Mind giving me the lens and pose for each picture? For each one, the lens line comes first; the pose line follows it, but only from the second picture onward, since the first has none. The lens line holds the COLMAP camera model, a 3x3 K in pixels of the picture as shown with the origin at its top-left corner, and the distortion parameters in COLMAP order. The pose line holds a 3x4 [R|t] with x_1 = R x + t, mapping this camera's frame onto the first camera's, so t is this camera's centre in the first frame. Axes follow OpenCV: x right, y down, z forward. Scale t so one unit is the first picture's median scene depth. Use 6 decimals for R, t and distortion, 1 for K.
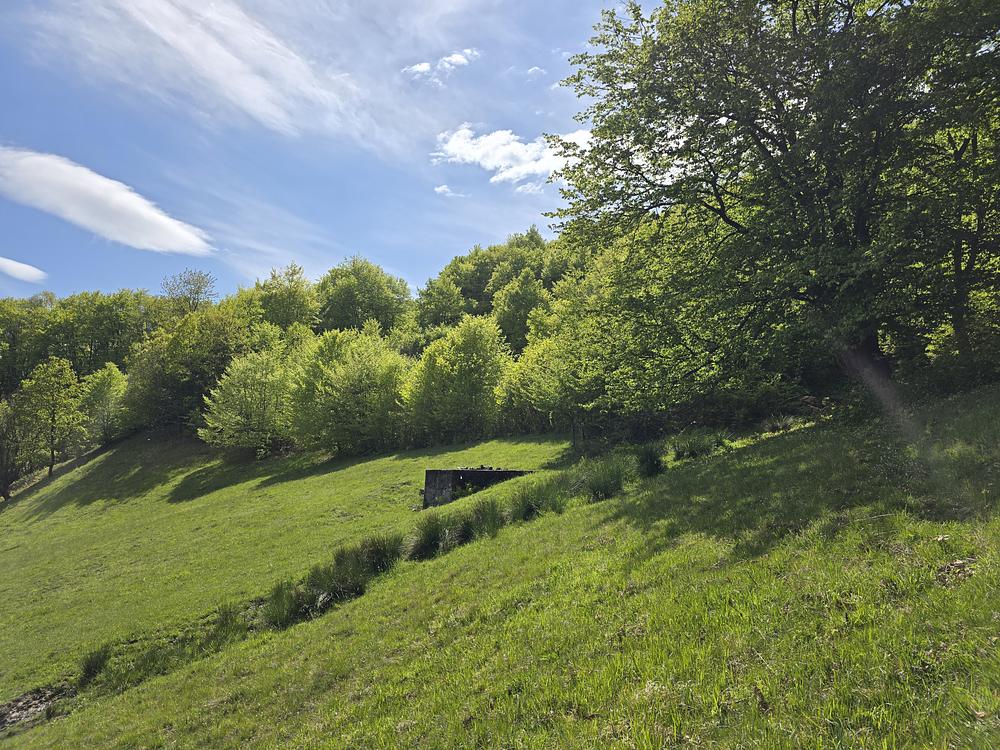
lens RADIAL K [[683.6, 0, 500.0], [0, 683.6, 375.0], [0, 0, 1]] dist [-0.000495, 0.000355]
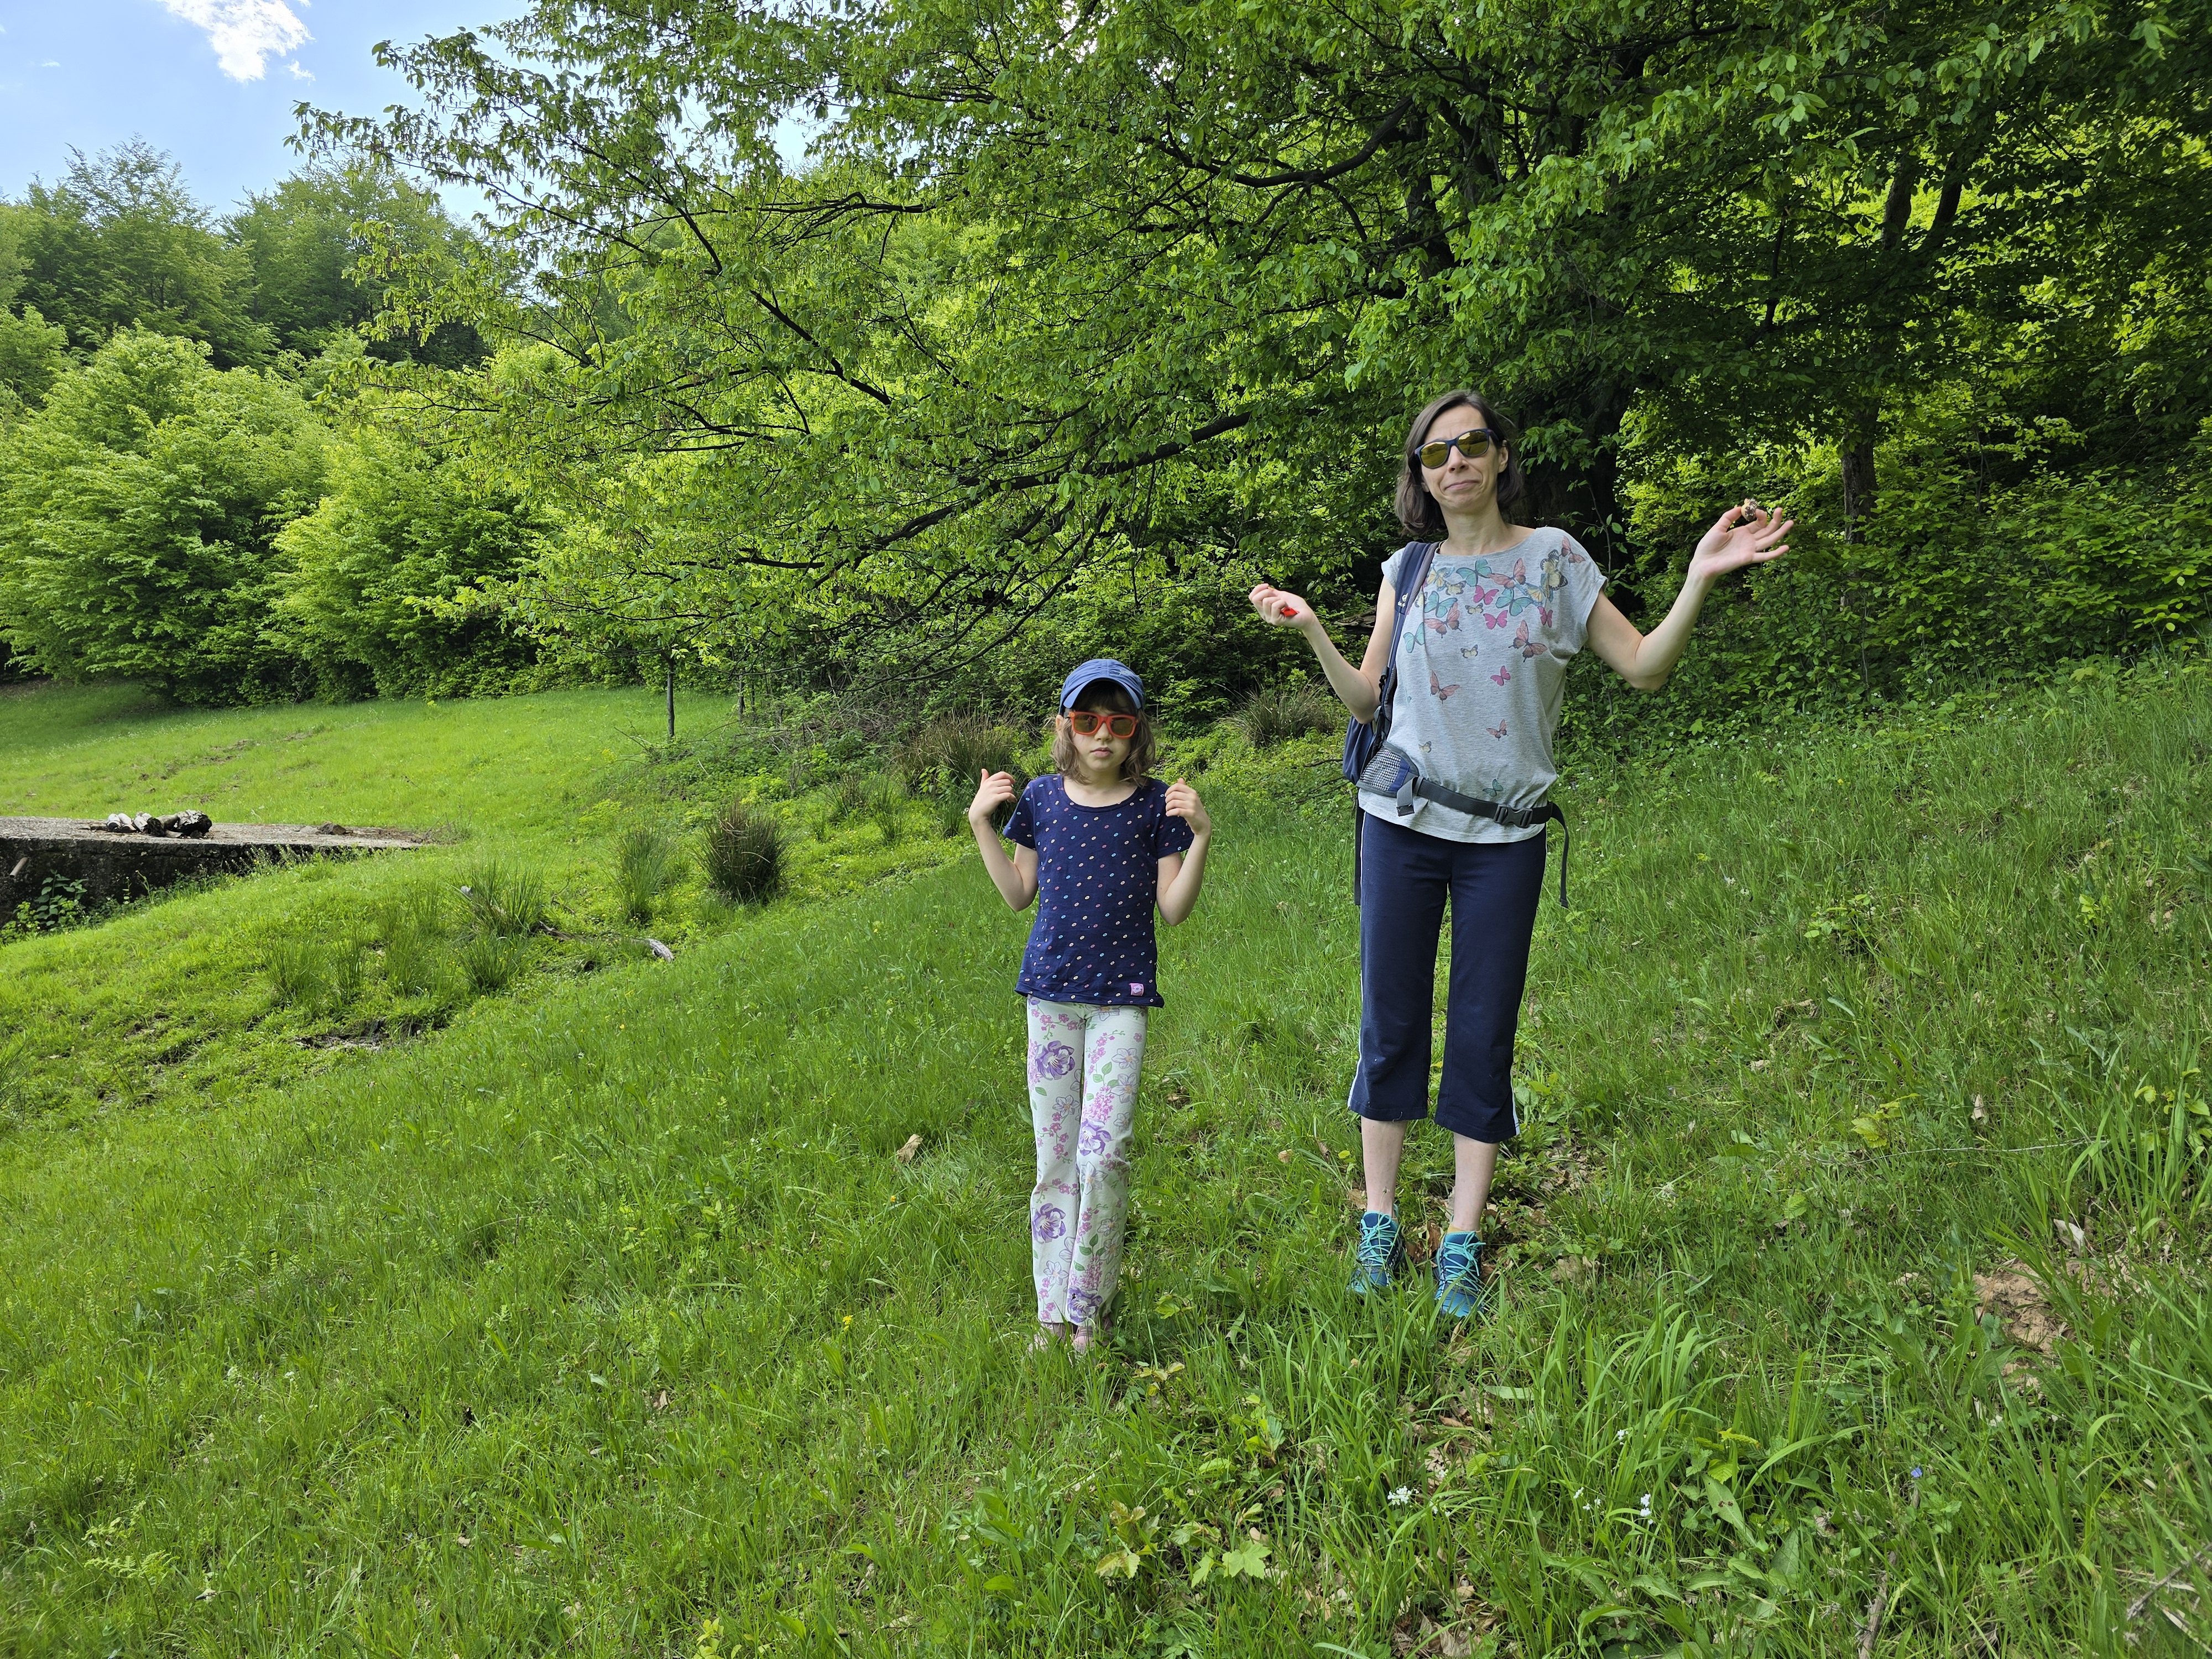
lens RADIAL K [[1550.3, 0, 1106.0], [0, 1550.3, 829.5], [0, 0, 1]] dist [0.003771, 0.002022]
pose [[0.984291, 0.047967, 0.169914, 0.064453], [-0.078827, 0.980535, 0.179828, -0.000477], [-0.157981, -0.190397, 0.968912, 0.098282]]
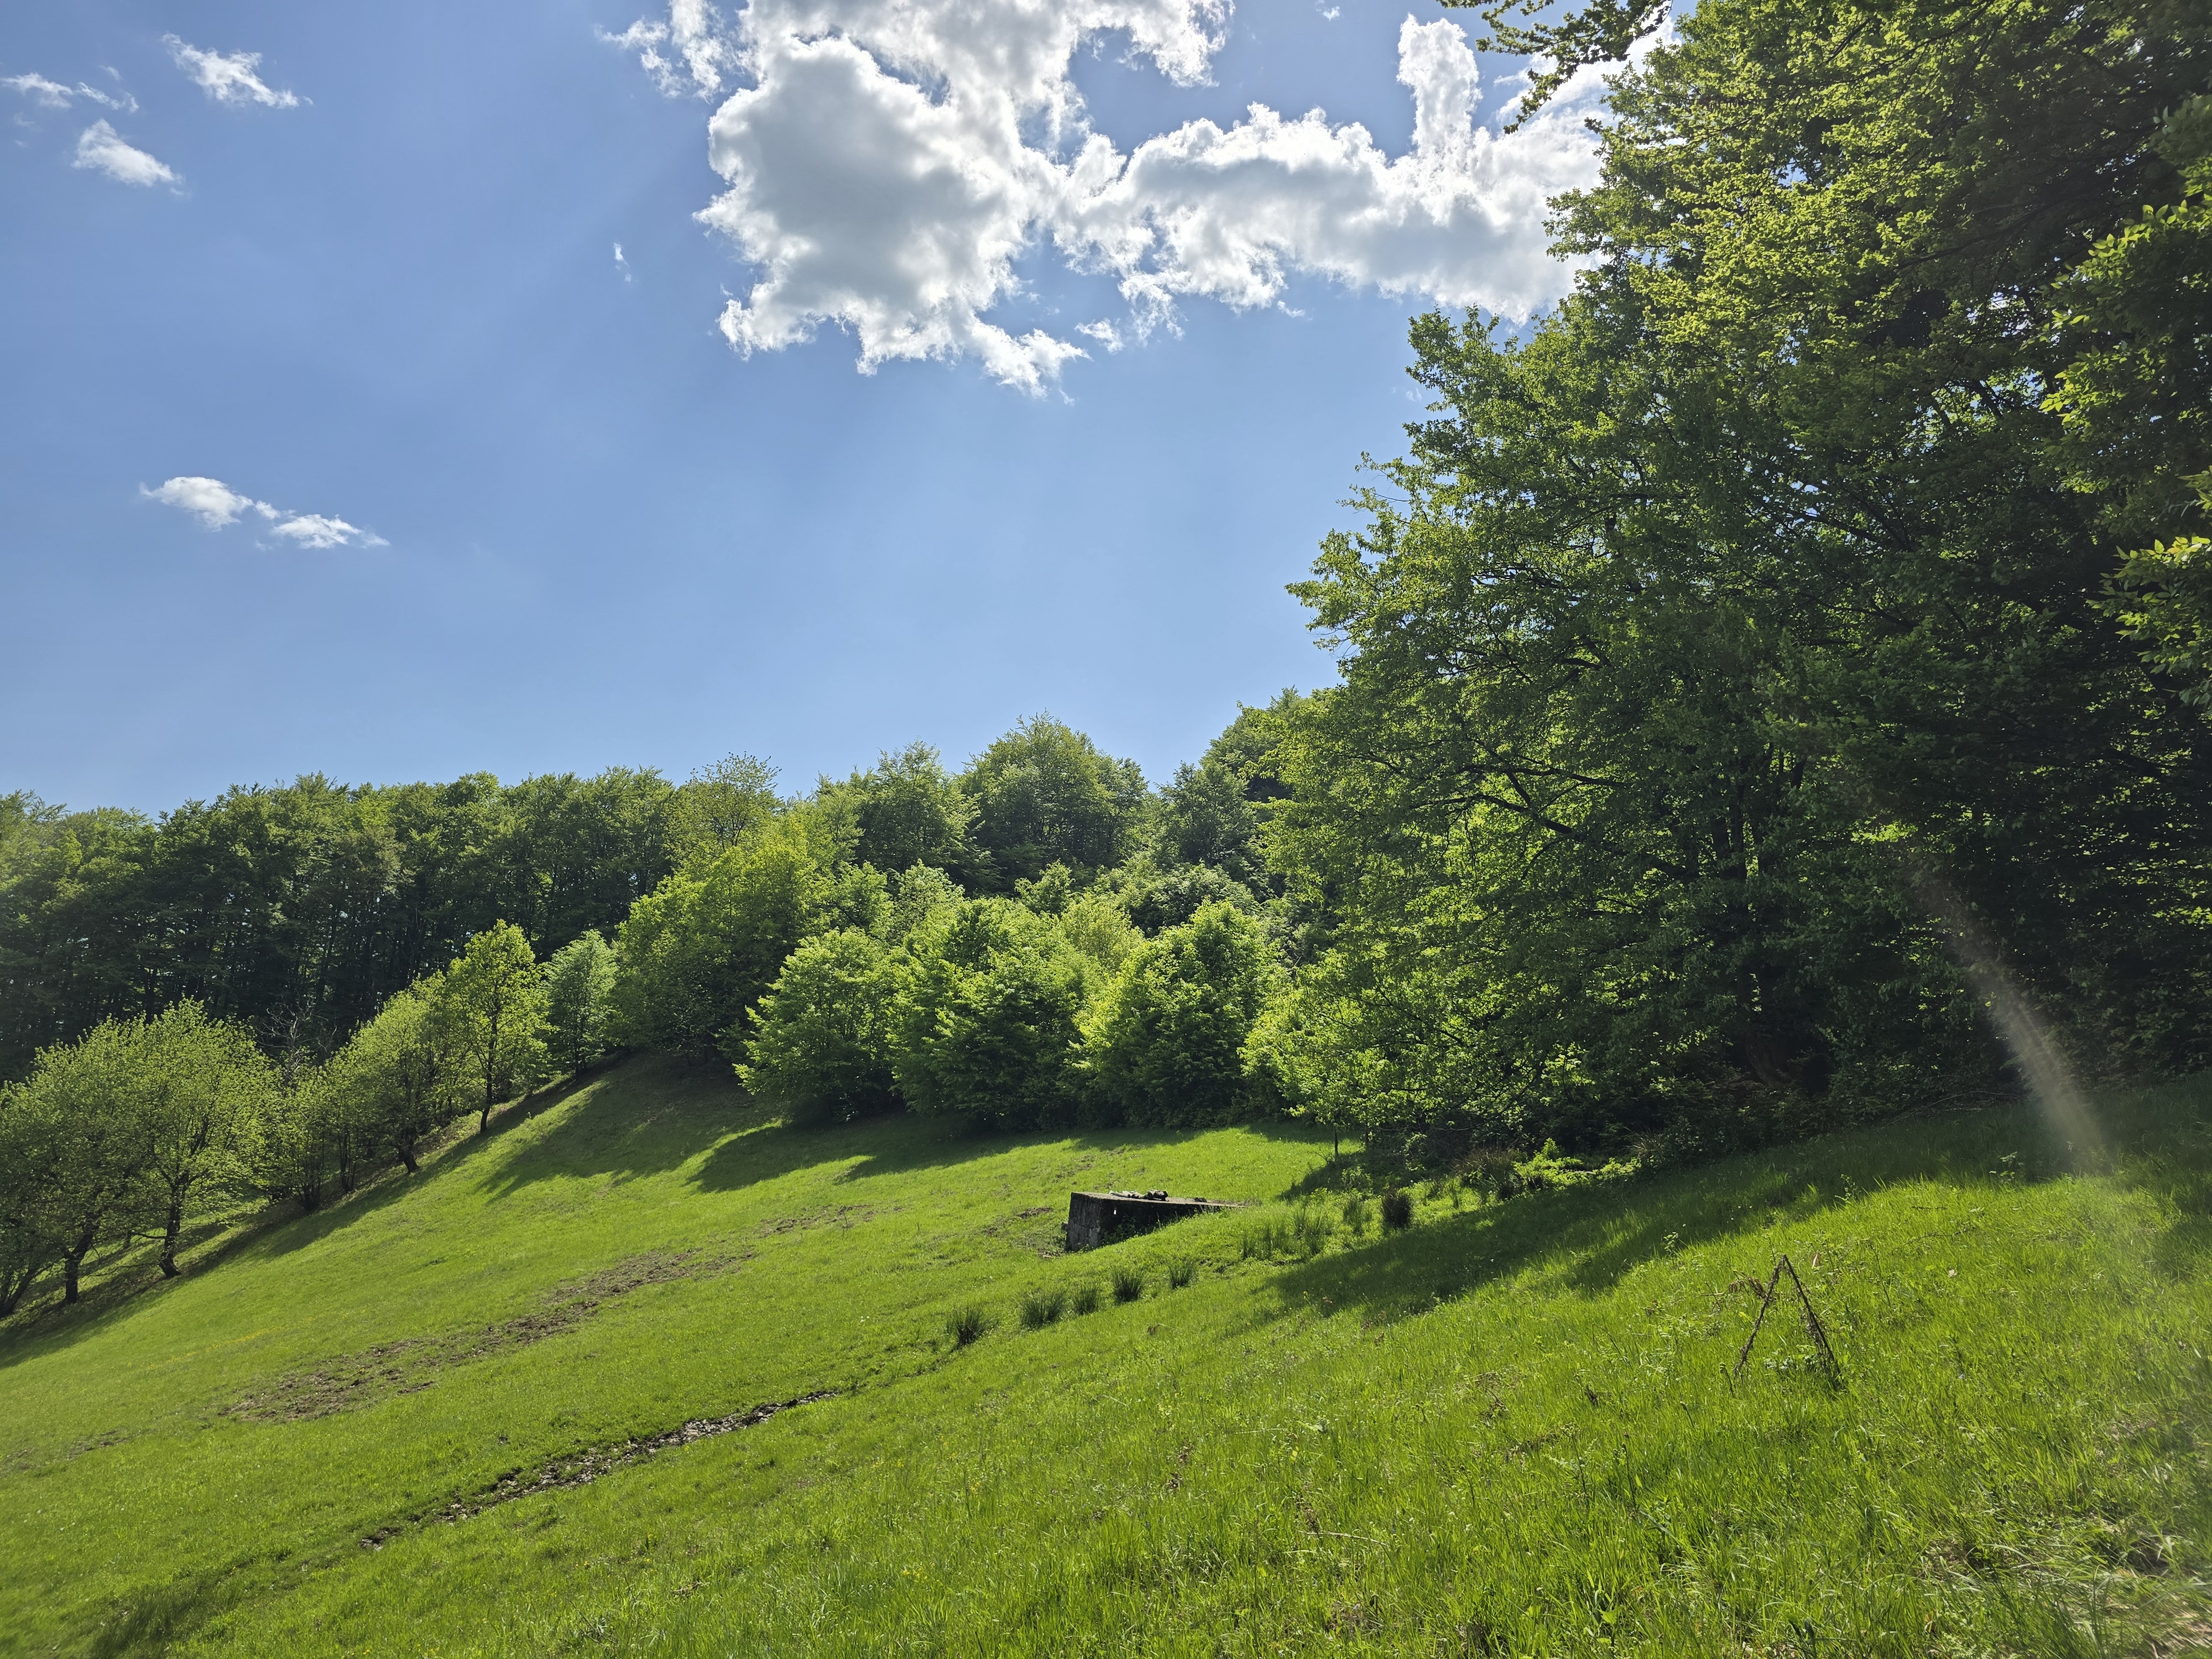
lens RADIAL K [[1512.1, 0, 1106.0], [0, 1512.1, 829.5], [0, 0, 1]] dist [-0.000495, 0.000355]
pose [[0.983353, 0.014046, -0.181159, 0.050749], [-0.024609, 0.998117, -0.056191, -0.034838], [0.180029, 0.059713, 0.981847, -0.113826]]
